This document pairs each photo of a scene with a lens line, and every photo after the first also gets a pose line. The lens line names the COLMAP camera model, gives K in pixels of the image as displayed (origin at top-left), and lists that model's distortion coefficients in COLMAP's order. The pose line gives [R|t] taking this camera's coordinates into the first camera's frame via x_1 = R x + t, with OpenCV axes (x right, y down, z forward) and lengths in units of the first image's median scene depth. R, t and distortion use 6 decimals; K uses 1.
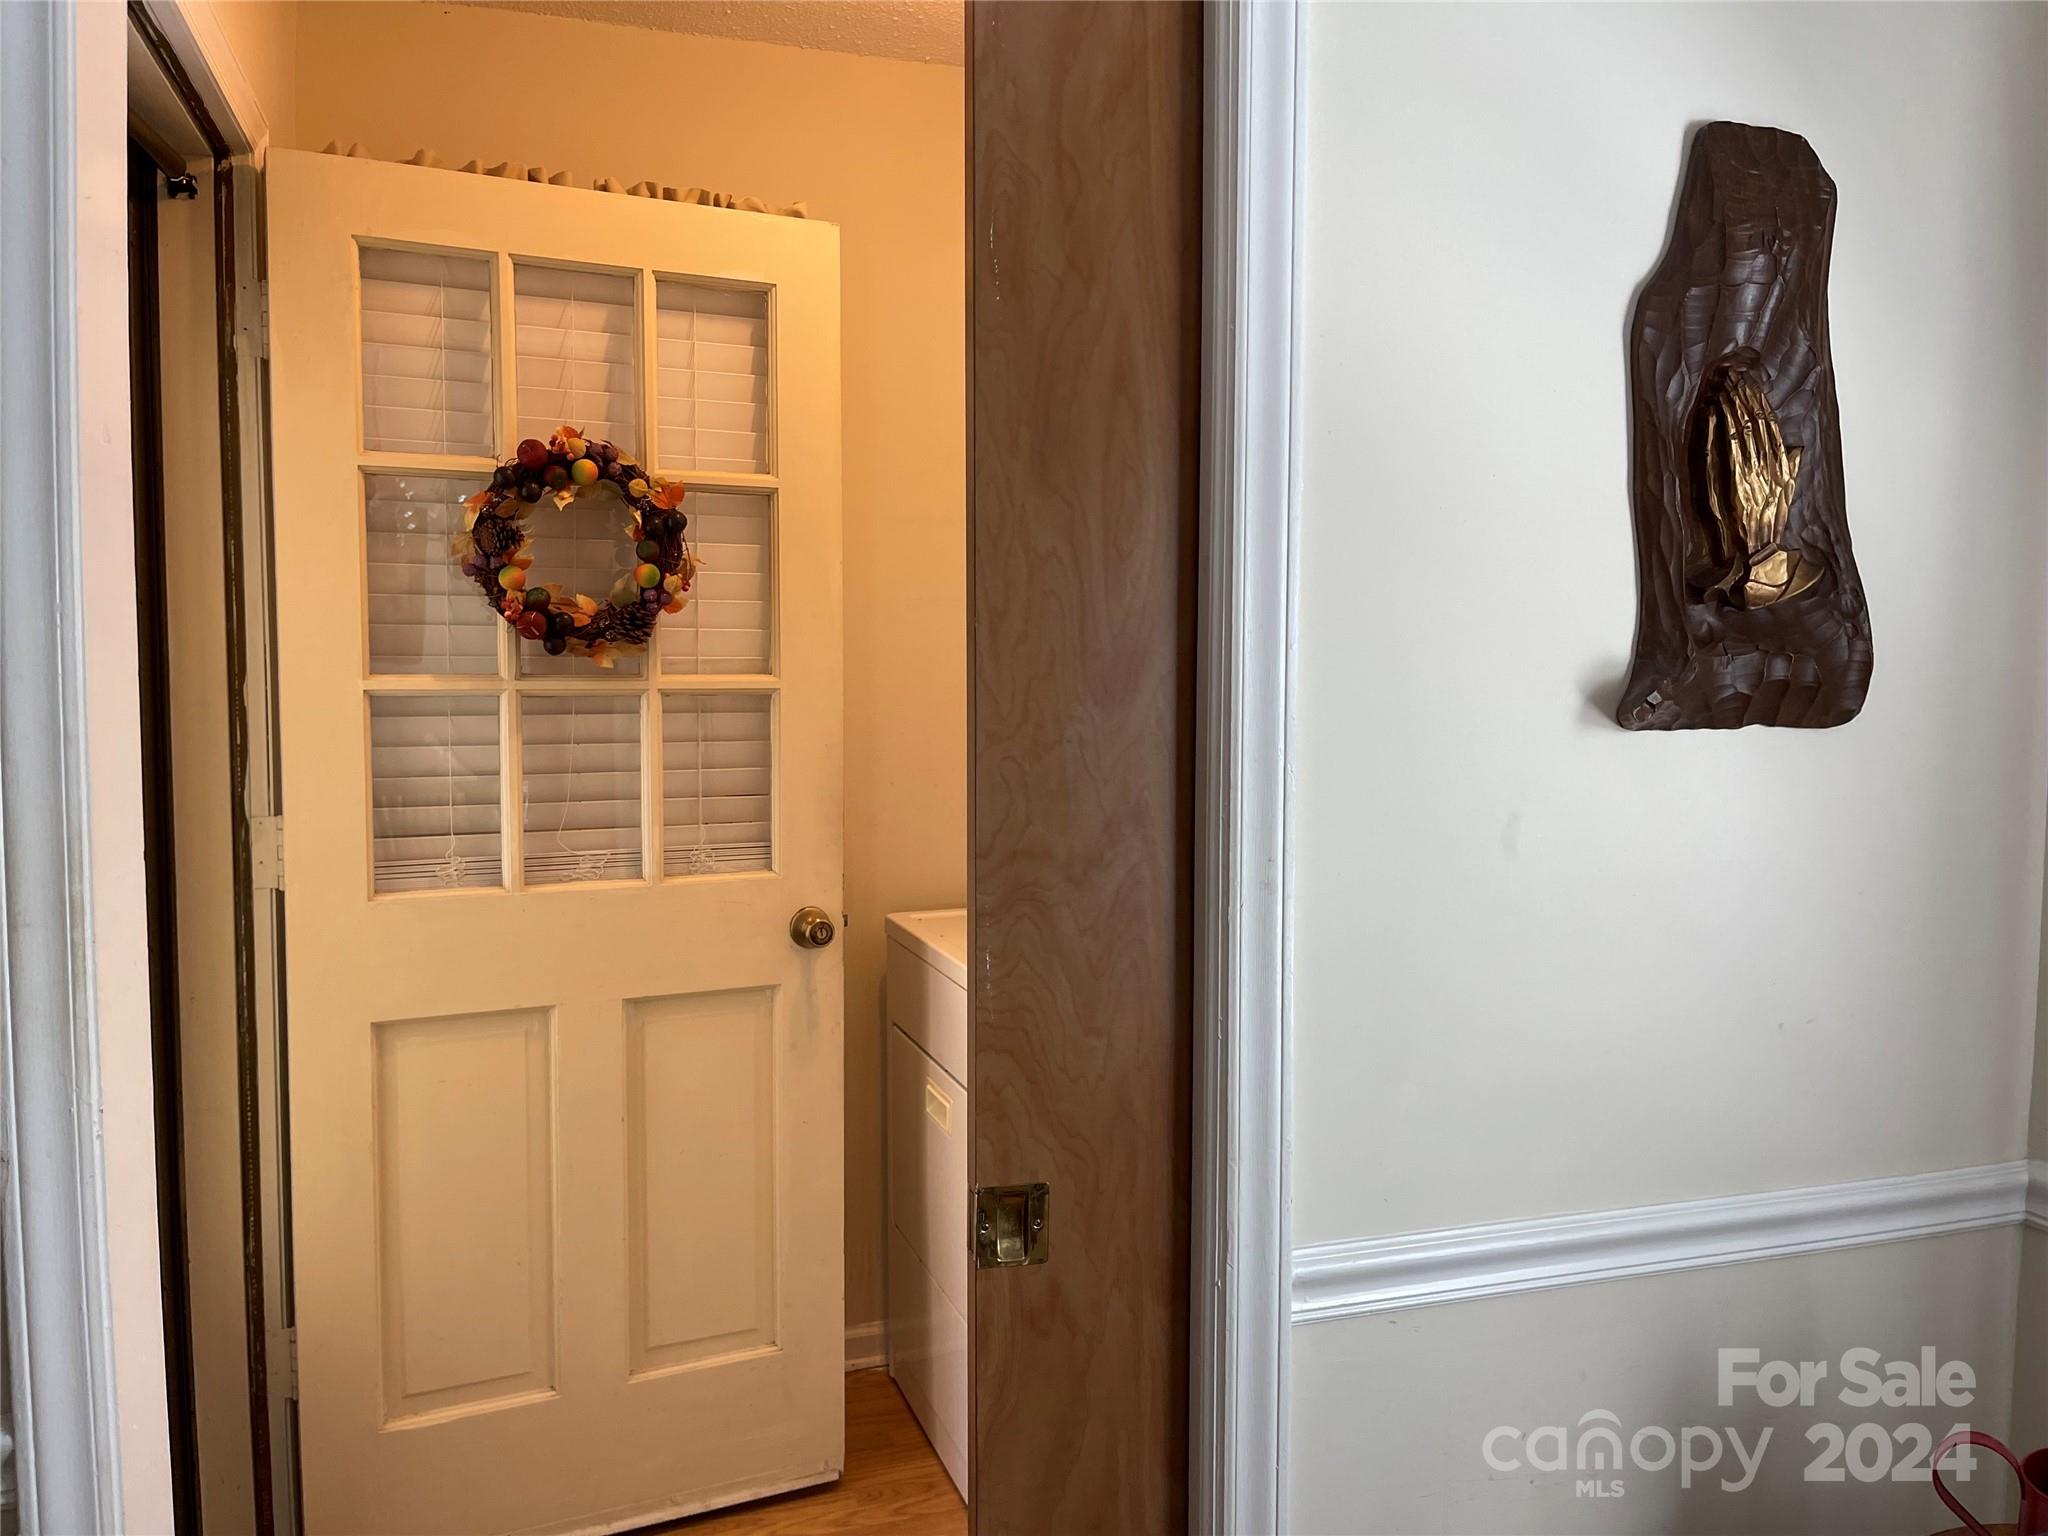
lens RADIAL K [[1554.9, 0, 1020.9], [0, 1554.9, 766.2], [0, 0, 1]] dist [0.050425, -0.058316]
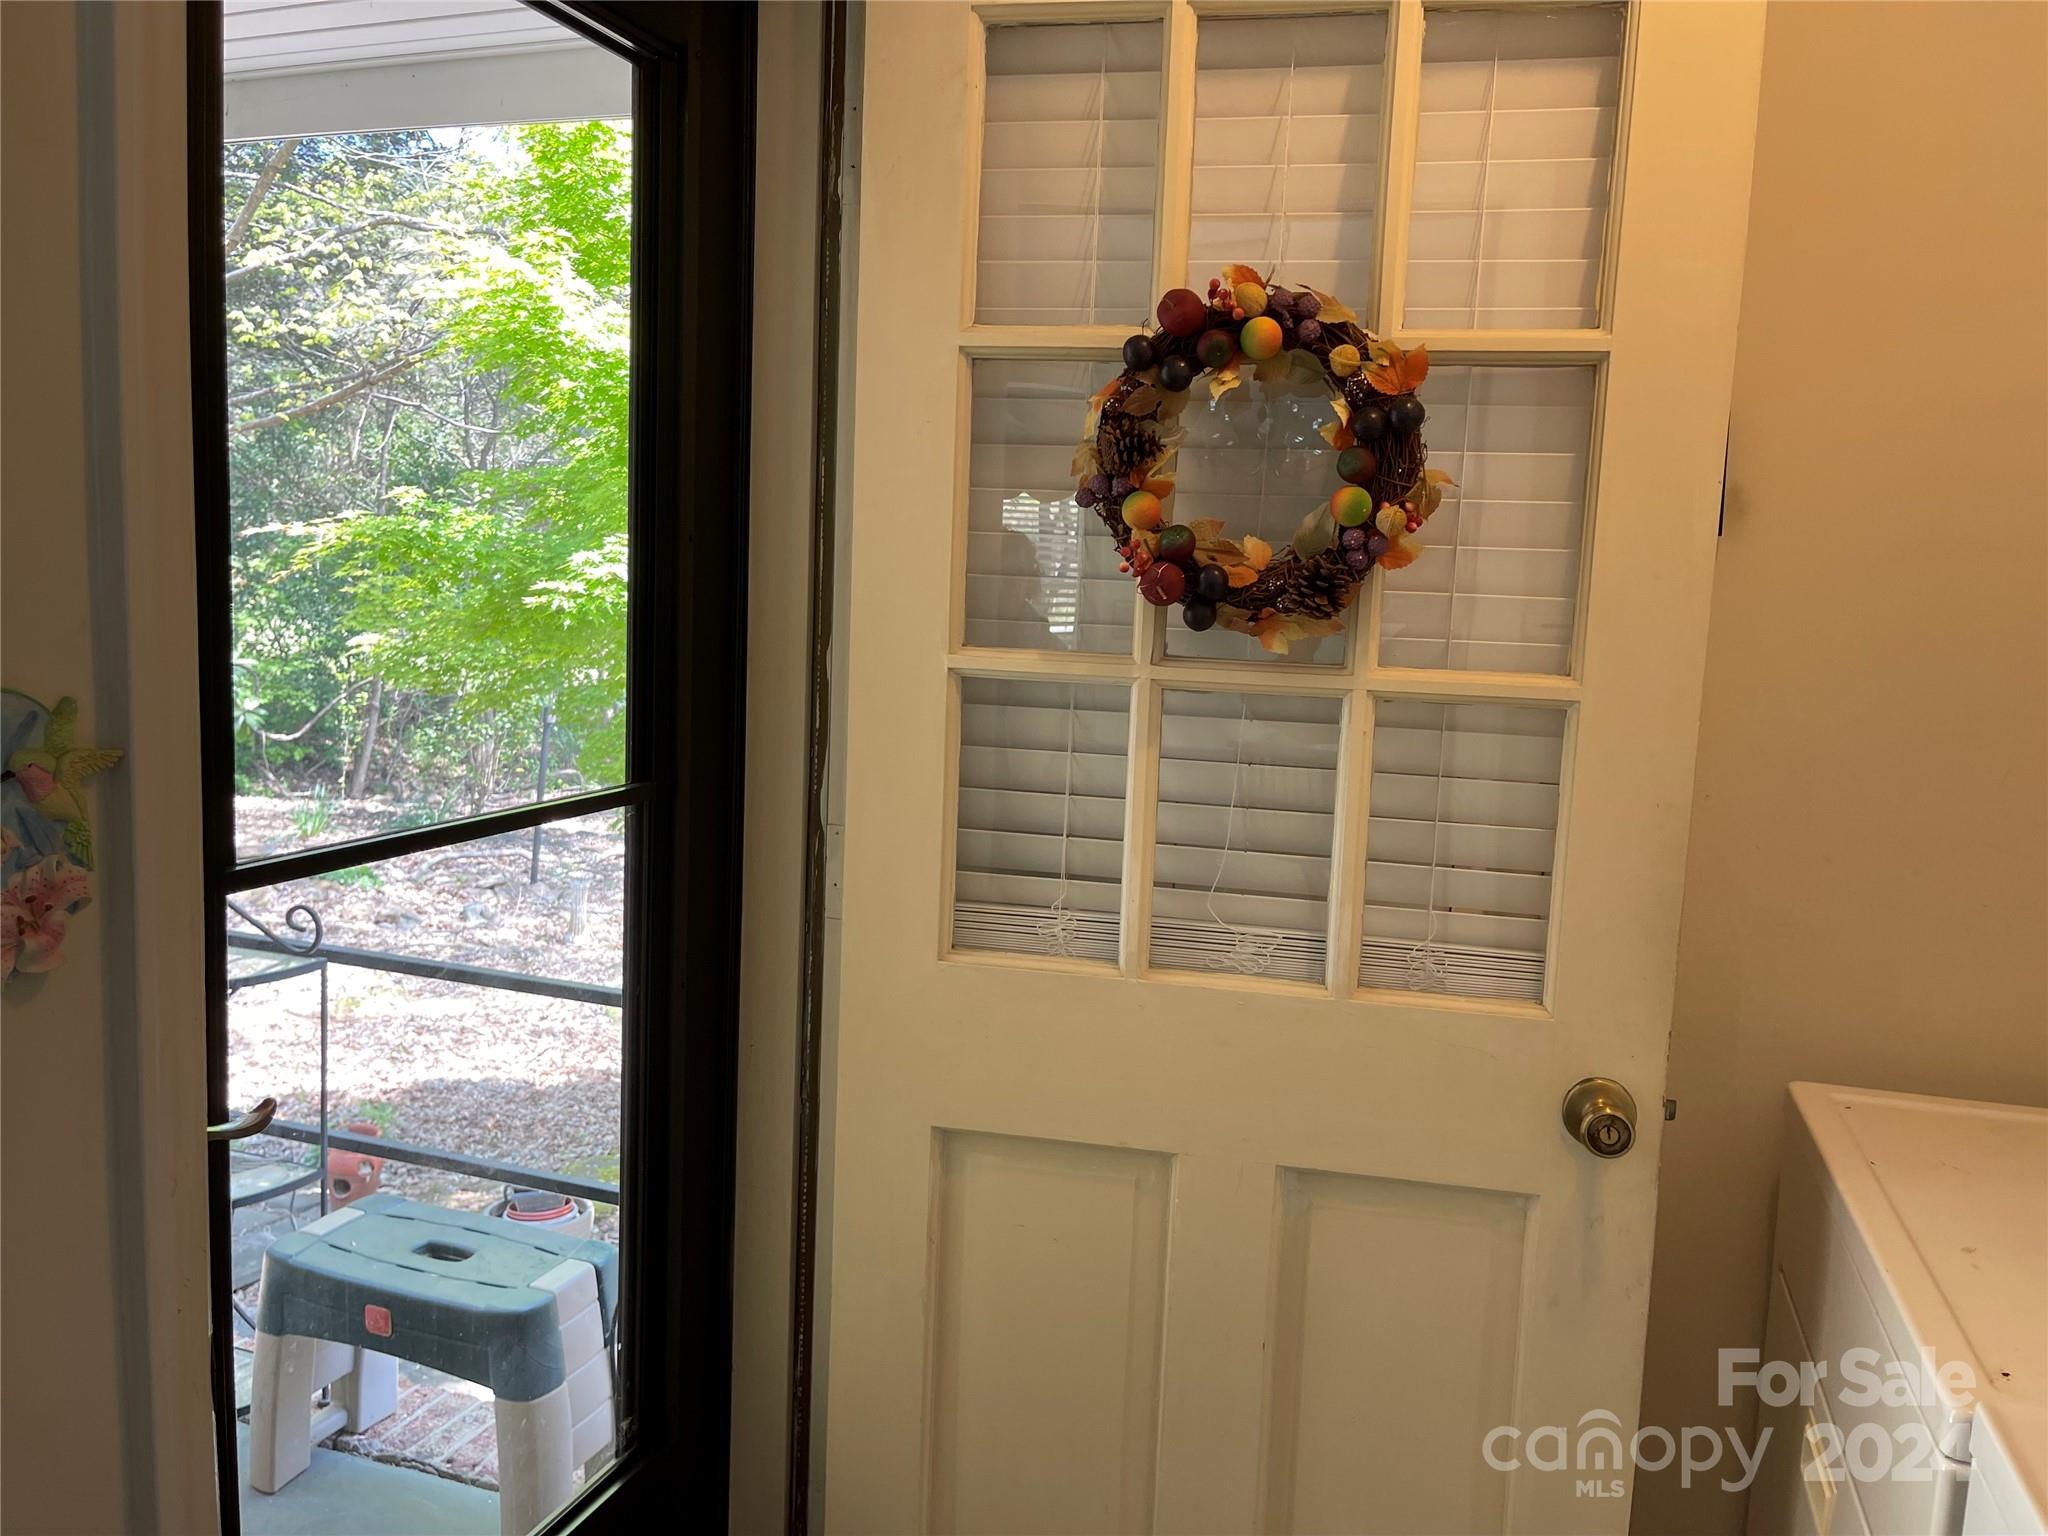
lens RADIAL K [[1554.9, 0, 1020.3], [0, 1554.9, 741.9], [0, 0, 1]] dist [0.050425, -0.058316]
pose [[0.801954, 0.096280, -0.589576, 0.024237], [-0.075628, 0.995349, 0.059673, -0.057429], [0.592579, -0.003267, 0.805505, 0.434245]]
